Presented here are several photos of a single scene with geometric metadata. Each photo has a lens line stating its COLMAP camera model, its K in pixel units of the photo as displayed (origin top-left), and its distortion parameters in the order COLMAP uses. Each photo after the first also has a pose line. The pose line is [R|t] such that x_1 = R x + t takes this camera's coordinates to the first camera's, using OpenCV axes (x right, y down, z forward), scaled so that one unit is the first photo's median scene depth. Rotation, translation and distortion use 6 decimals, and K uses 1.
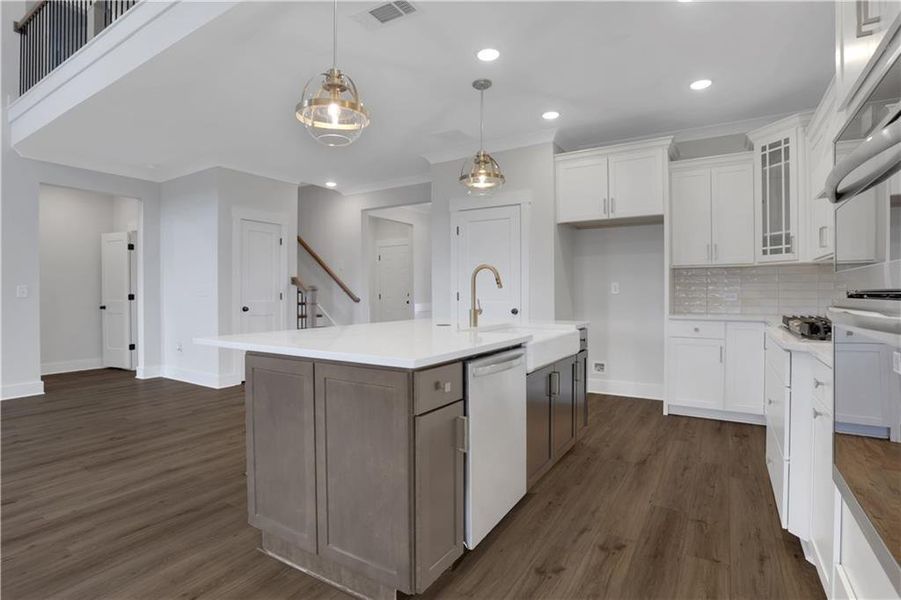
lens RADIAL K [[447.1, 0, 452.5], [0, 447.1, 297.3], [0, 0, 1]] dist [-0.084828, 0.037503]
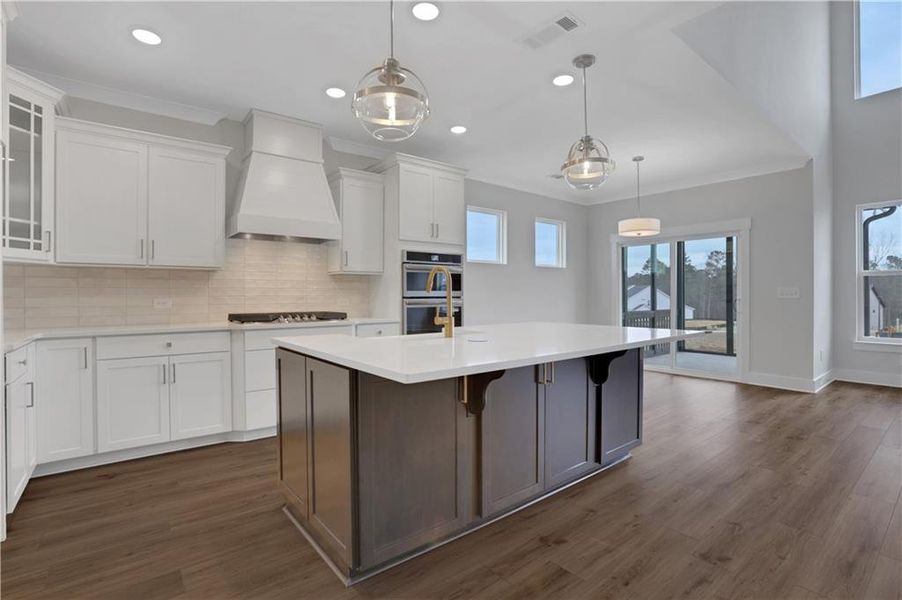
lens RADIAL K [[429.4, 0, 445.2], [0, 429.4, 294.7], [0, 0, 1]] dist [-0.082300, 0.034042]
pose [[-0.937775, 0.008456, 0.347140, -0.187630], [0.011736, 0.999904, 0.007348, -0.017290], [-0.347044, 0.010965, -0.937785, 1.438381]]
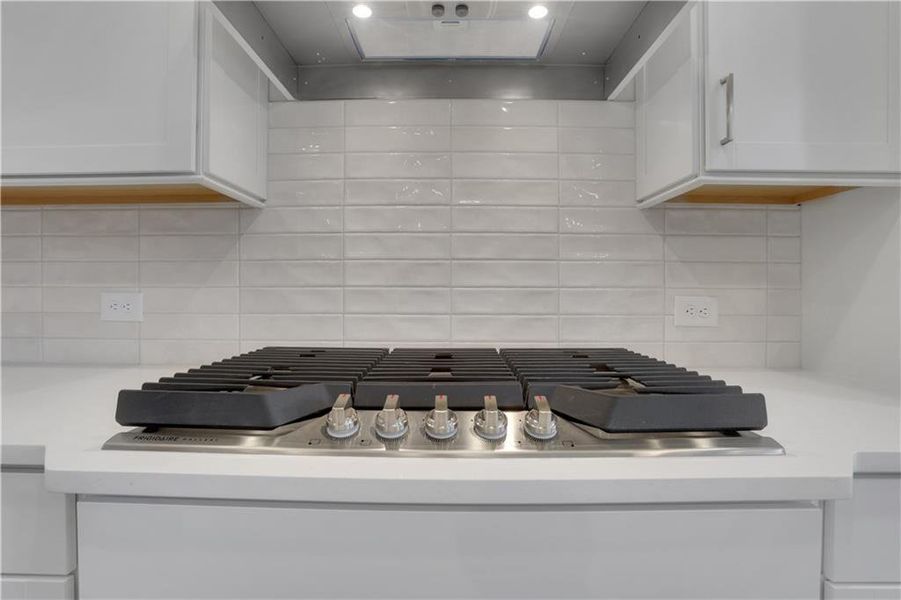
lens RADIAL K [[429.0, 0, 444.7], [0, 429.0, 294.7], [0, 0, 1]] dist [-0.082300, 0.034042]
pose [[-0.512167, -0.000167, 0.858886, 0.352797], [0.010000, 0.999931, 0.006158, -0.006327], [-0.858827, 0.011742, -0.512130, 0.694742]]
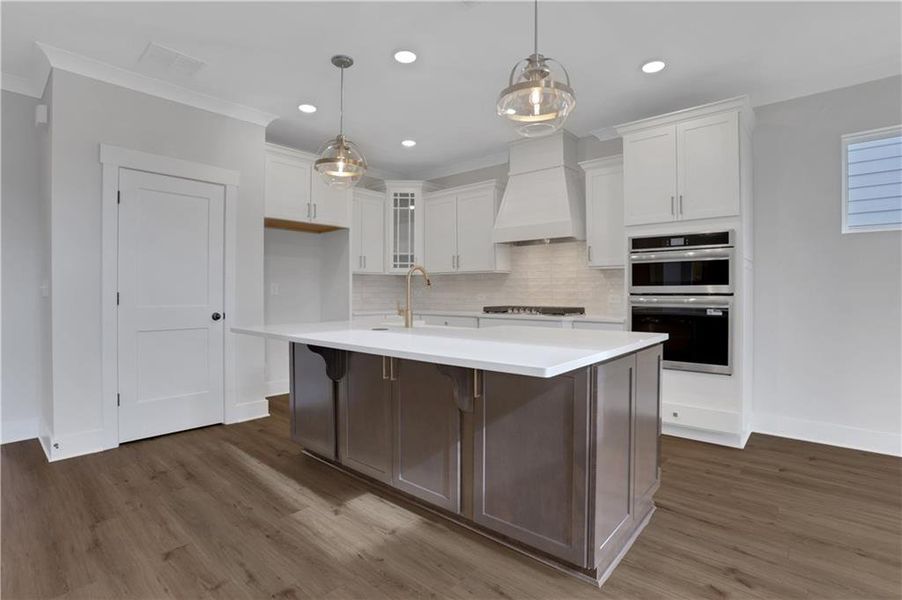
lens RADIAL K [[429.4, 0, 445.2], [0, 429.4, 294.7], [0, 0, 1]] dist [-0.082300, 0.034042]
pose [[0.166025, 0.000345, 0.986121, -0.708838], [0.009456, 0.999953, -0.001942, -0.003009], [-0.986076, 0.009647, 0.166014, 0.625333]]
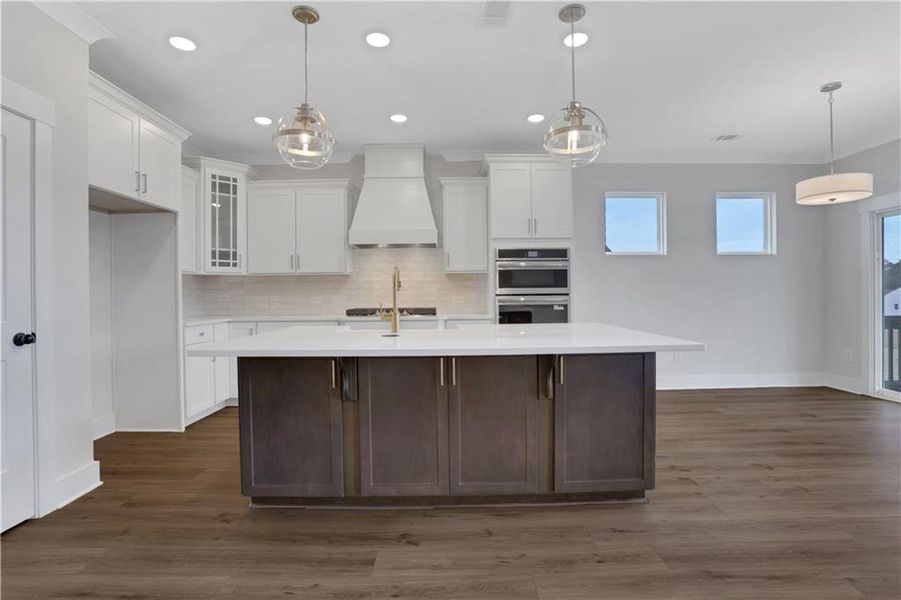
lens RADIAL K [[429.0, 0, 444.7], [0, 429.0, 294.7], [0, 0, 1]] dist [-0.082300, 0.034042]
pose [[-0.527603, 0.008770, 0.849446, -0.617210], [0.021947, 0.999754, 0.003310, -0.010198], [-0.849208, 0.020389, -0.527665, 1.124820]]
